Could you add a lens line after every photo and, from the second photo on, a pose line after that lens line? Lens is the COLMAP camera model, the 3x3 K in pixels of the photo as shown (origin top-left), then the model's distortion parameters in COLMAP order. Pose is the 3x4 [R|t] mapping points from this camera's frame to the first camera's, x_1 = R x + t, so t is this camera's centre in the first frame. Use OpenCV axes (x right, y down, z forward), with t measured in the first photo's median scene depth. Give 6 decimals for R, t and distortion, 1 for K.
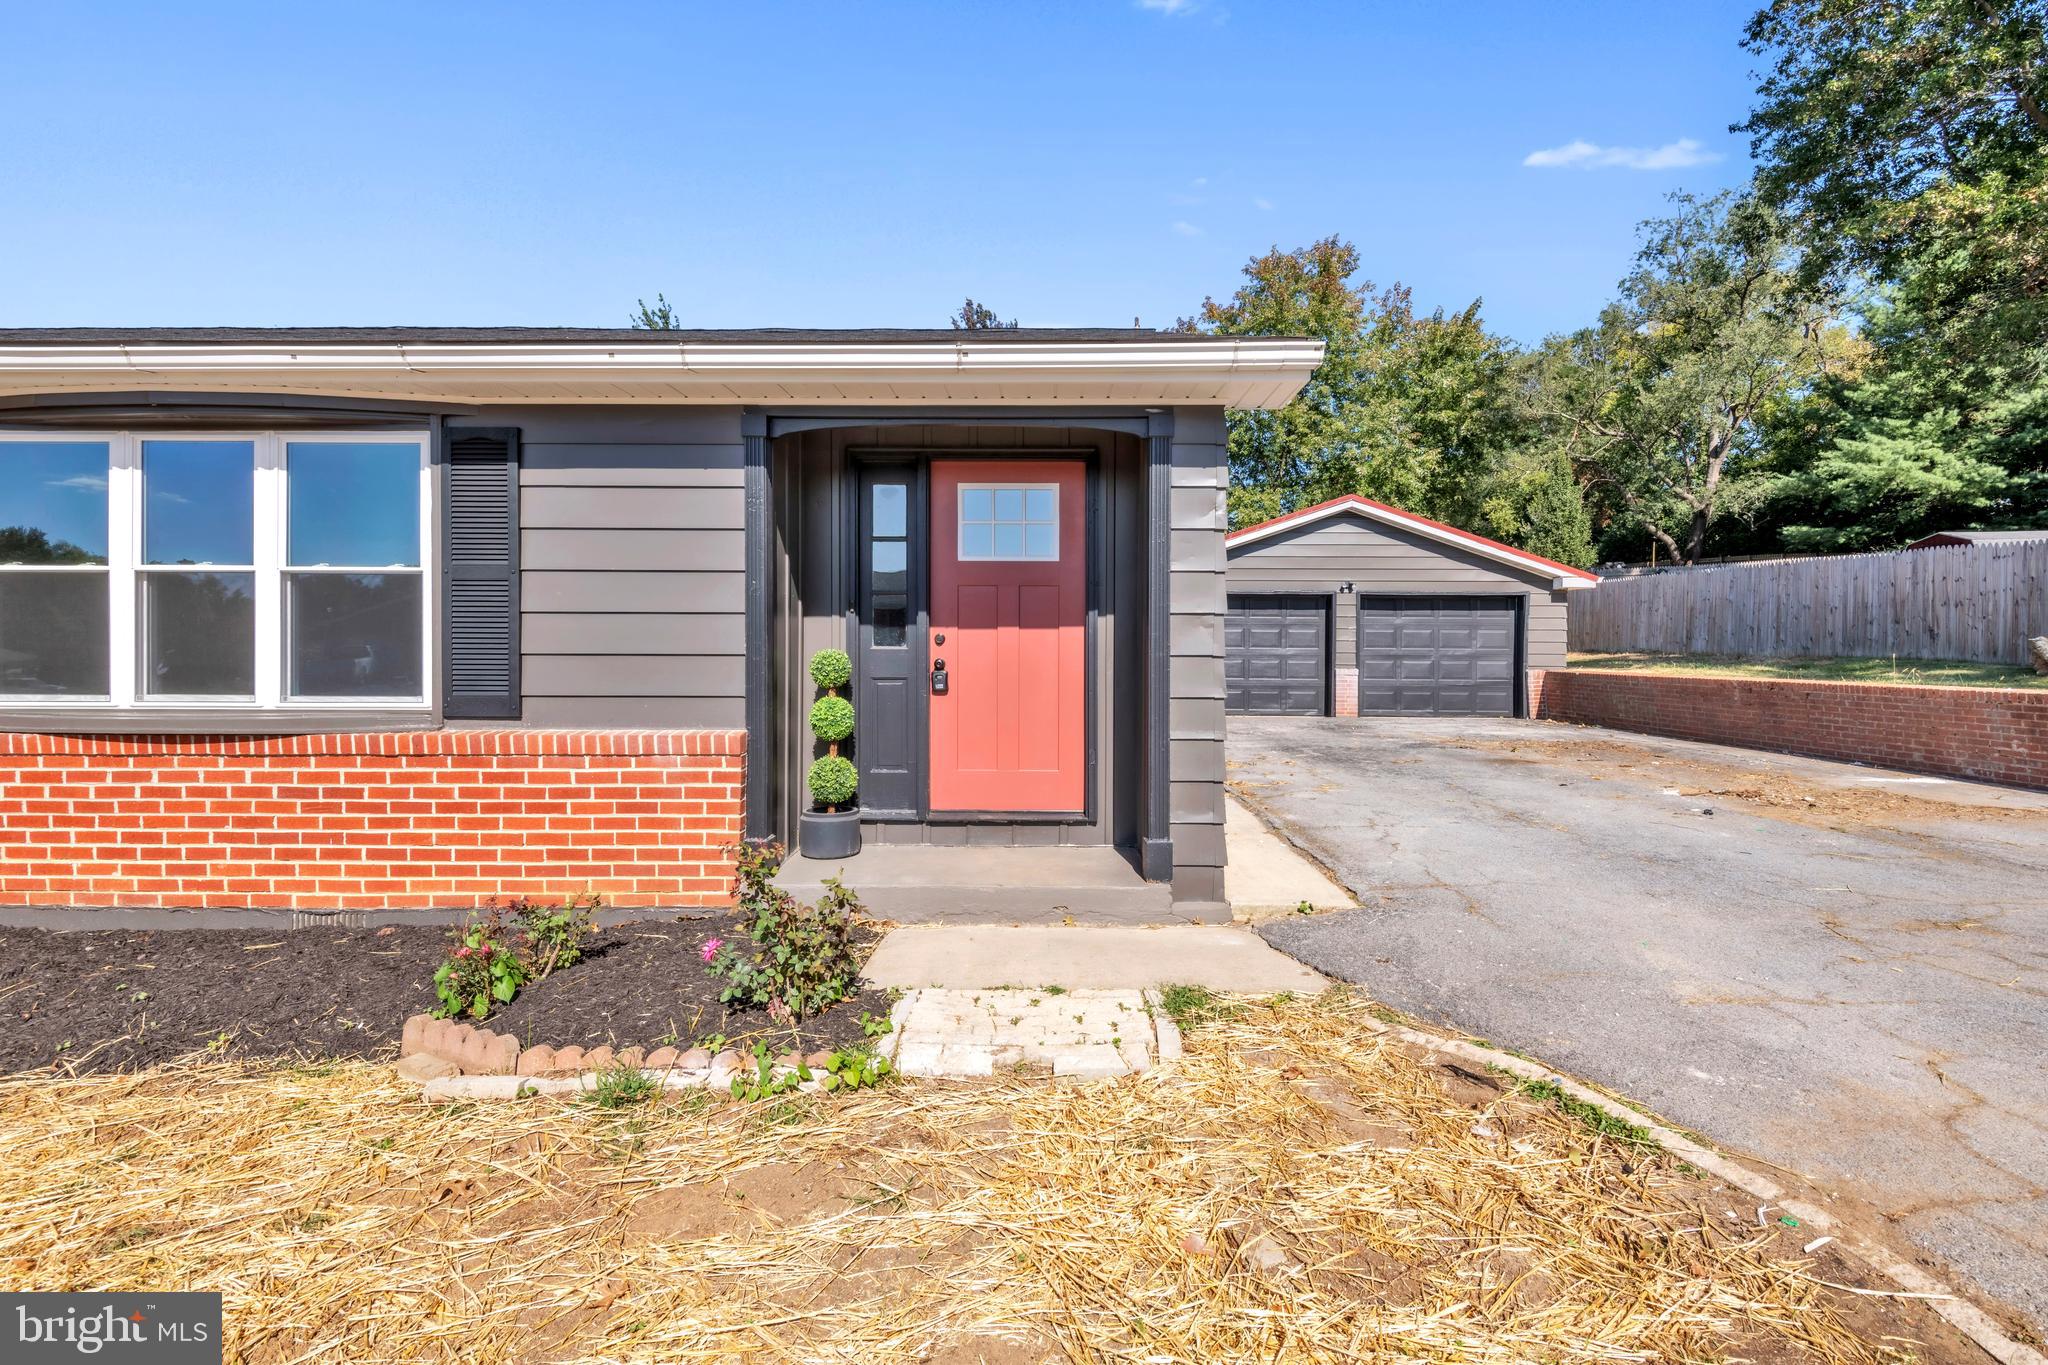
lens RADIAL K [[920.3, 0, 1029.6], [0, 920.3, 671.4], [0, 0, 1]] dist [0.024887, -0.014483]
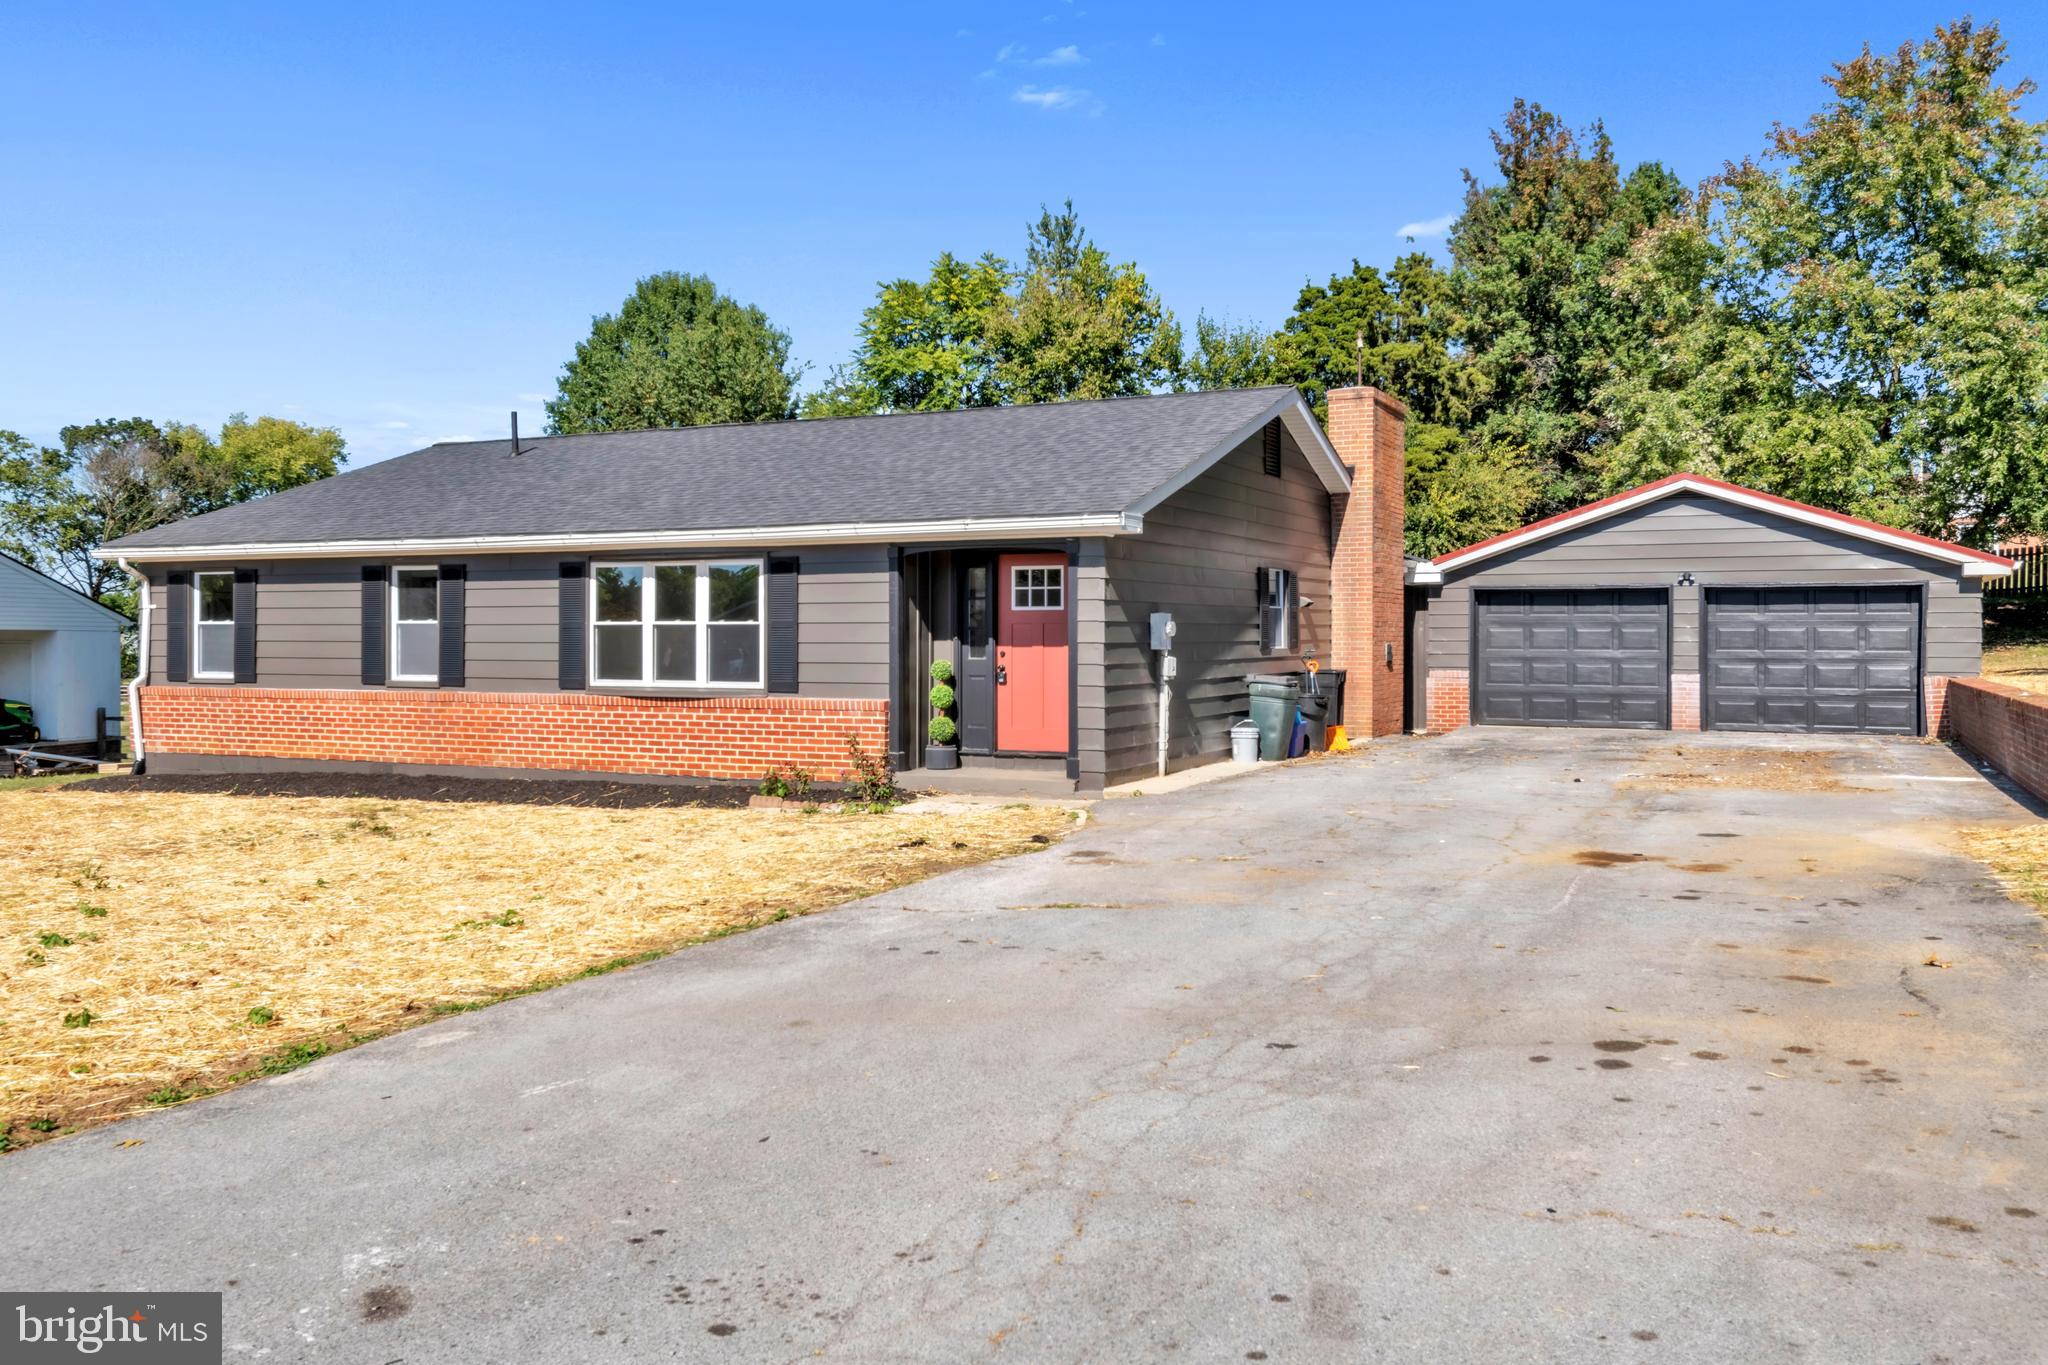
lens RADIAL K [[1619.7, 0, 1057.4], [0, 1619.7, 686.5], [0, 0, 1]] dist [0.044470, -0.056082]
pose [[0.909190, 0.008475, -0.416296, 0.442943], [-0.006512, 0.999960, 0.006133, 0.002891], [0.416332, -0.002865, 0.909208, -0.613712]]
